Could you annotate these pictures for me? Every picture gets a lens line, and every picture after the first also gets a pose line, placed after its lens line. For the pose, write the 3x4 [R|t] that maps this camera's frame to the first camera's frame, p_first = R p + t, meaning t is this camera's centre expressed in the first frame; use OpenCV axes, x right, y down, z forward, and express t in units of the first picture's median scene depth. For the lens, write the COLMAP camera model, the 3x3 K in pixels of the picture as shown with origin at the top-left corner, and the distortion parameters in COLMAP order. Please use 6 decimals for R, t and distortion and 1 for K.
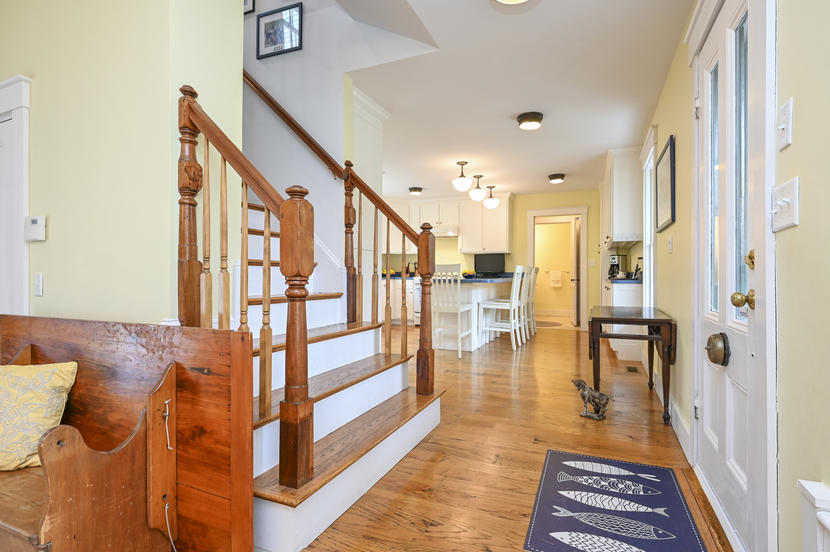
lens RADIAL K [[427.8, 0, 413.2], [0, 427.8, 275.5], [0, 0, 1]] dist [-0.003637, -0.000209]
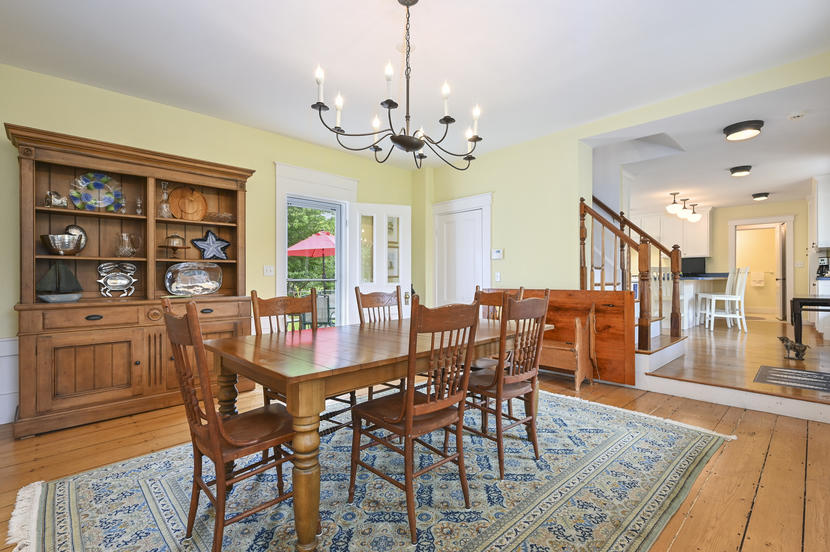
lens RADIAL K [[383.6, 0, 417.9], [0, 383.6, 275.5], [0, 0, 1]] dist [0.001777, 0.000732]
pose [[0.922984, -0.003363, -0.384823, -0.166297], [0.000648, 0.999974, -0.007186, 0.010124], [0.384837, 0.006383, 0.922962, -0.444507]]
